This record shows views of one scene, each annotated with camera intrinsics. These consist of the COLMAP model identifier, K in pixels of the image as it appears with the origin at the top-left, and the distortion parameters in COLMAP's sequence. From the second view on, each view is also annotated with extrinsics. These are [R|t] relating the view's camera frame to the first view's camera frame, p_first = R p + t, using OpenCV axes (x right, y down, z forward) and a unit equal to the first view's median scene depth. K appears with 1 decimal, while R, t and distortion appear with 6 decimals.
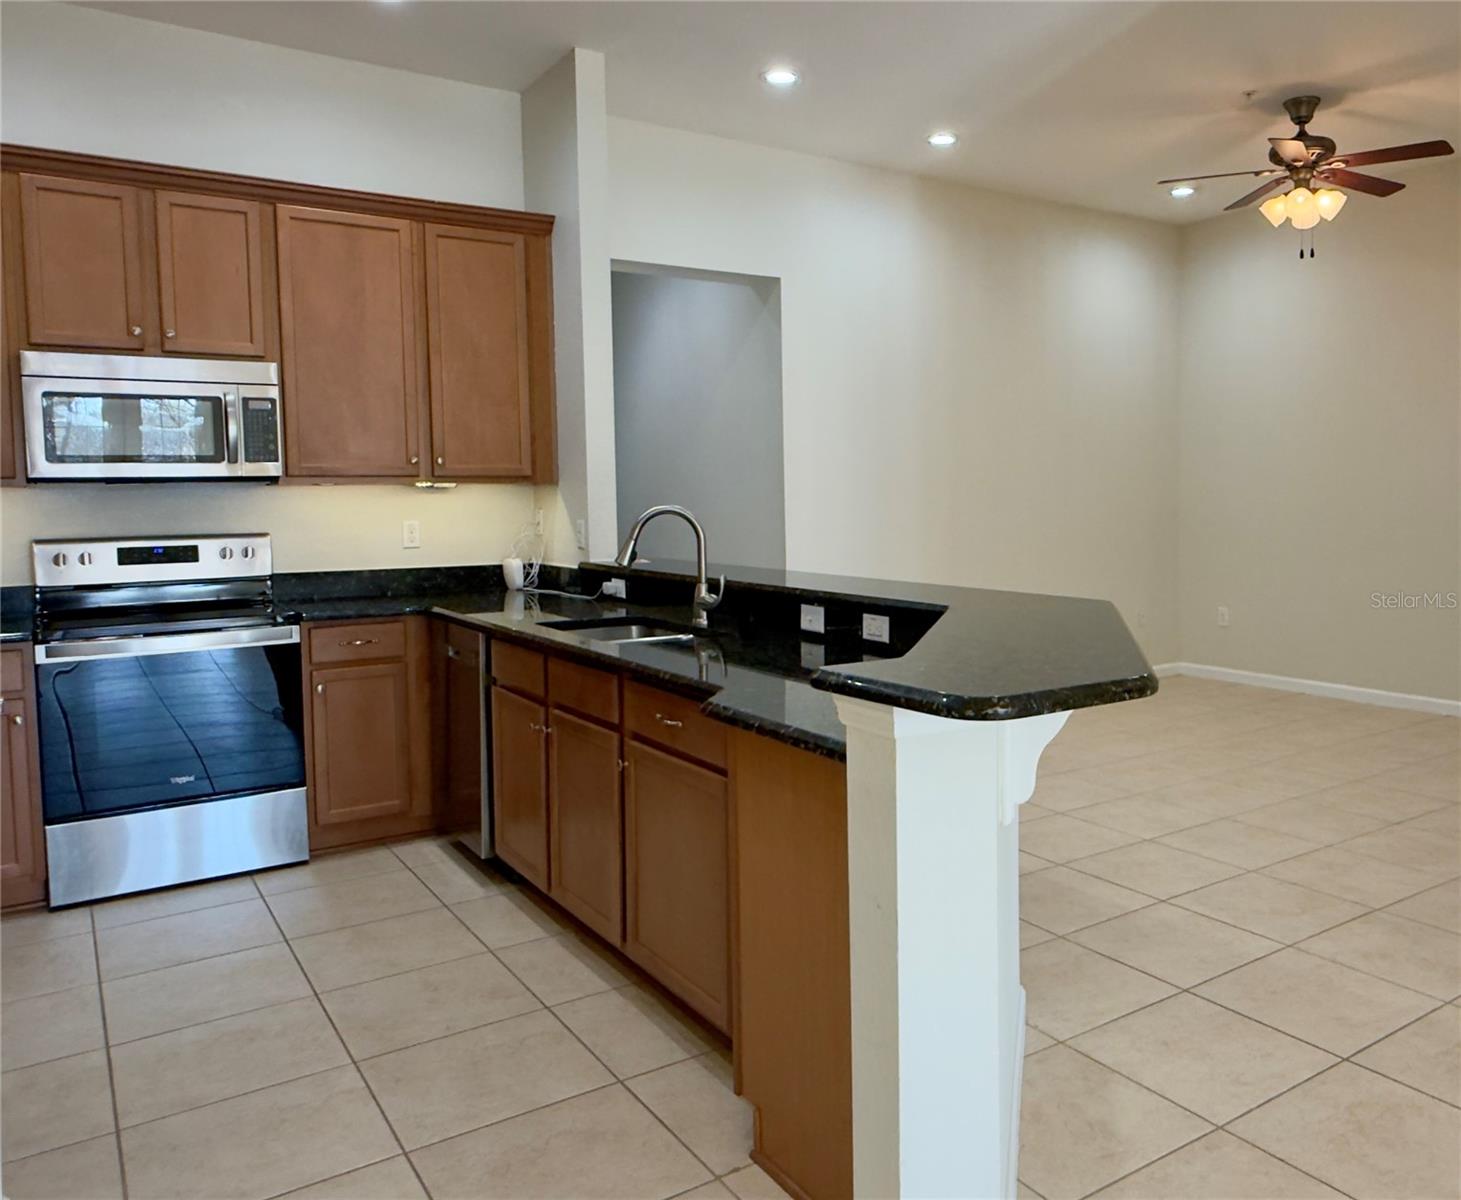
lens RADIAL K [[1071.7, 0, 728.8], [0, 1071.7, 556.0], [0, 0, 1]] dist [-0.002198, 0.000018]
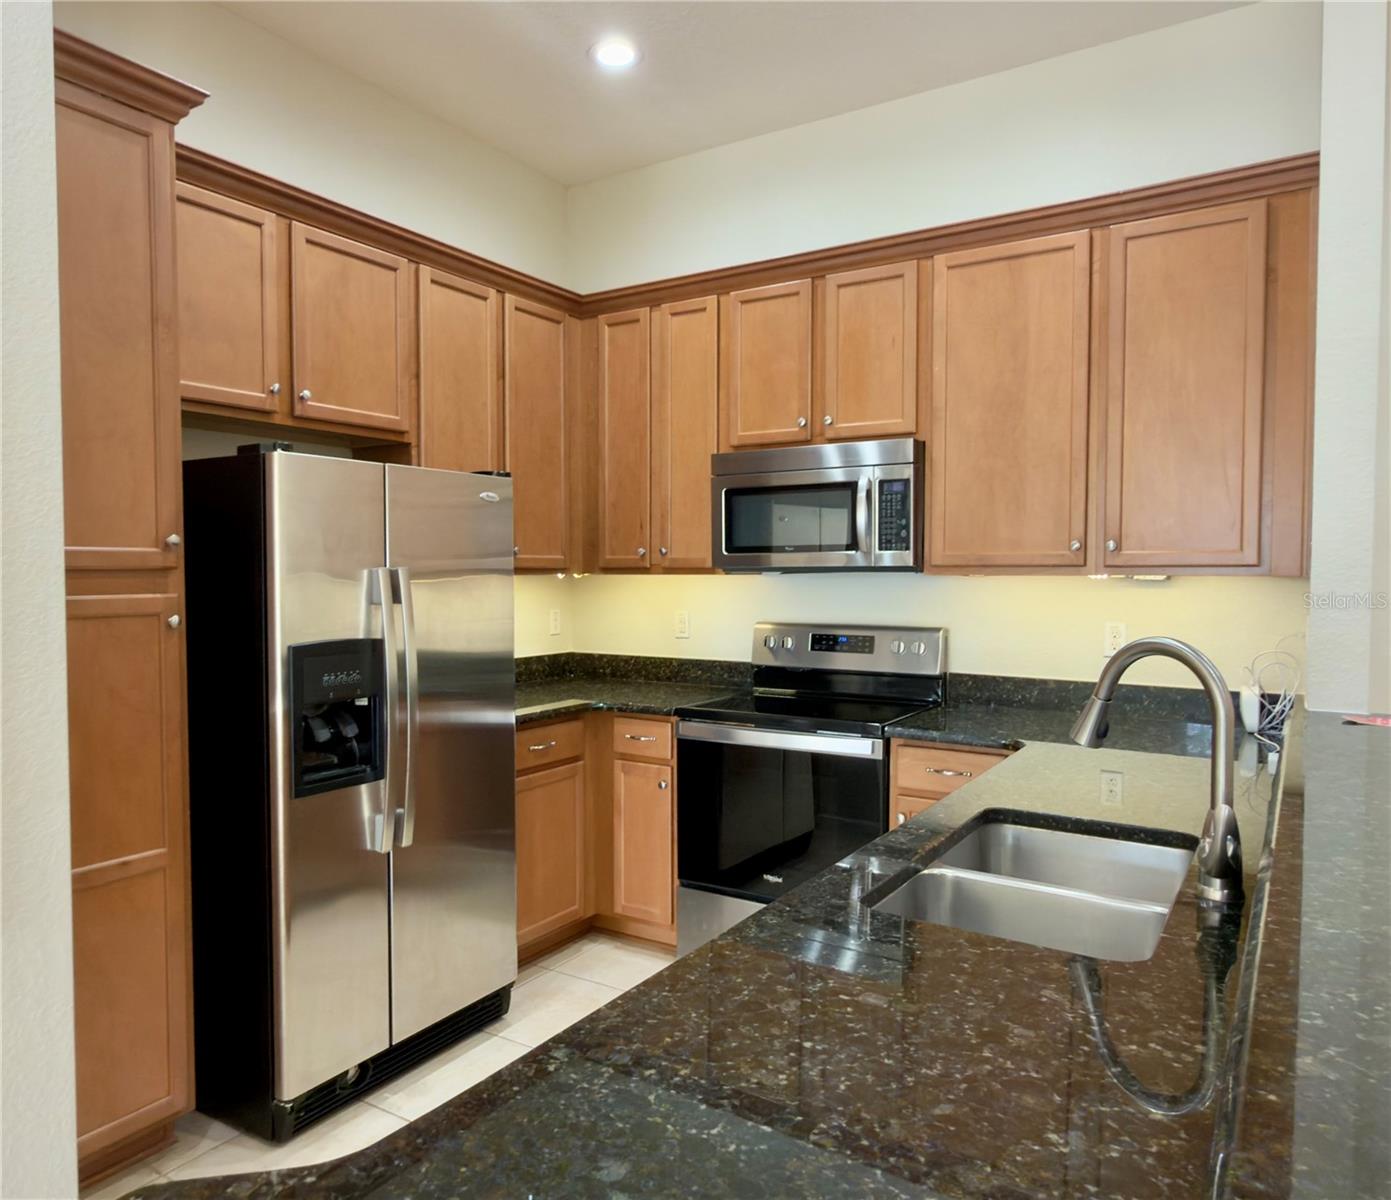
lens RADIAL K [[1007.8, 0, 695.5], [0, 1007.8, 600.0], [0, 0, 1]] dist [0.005973, 0.001060]
pose [[0.434056, 0.042970, -0.899861, 0.245505], [-0.056065, 0.998214, 0.020624, -0.052555], [0.899140, 0.041499, 0.435690, 0.468663]]
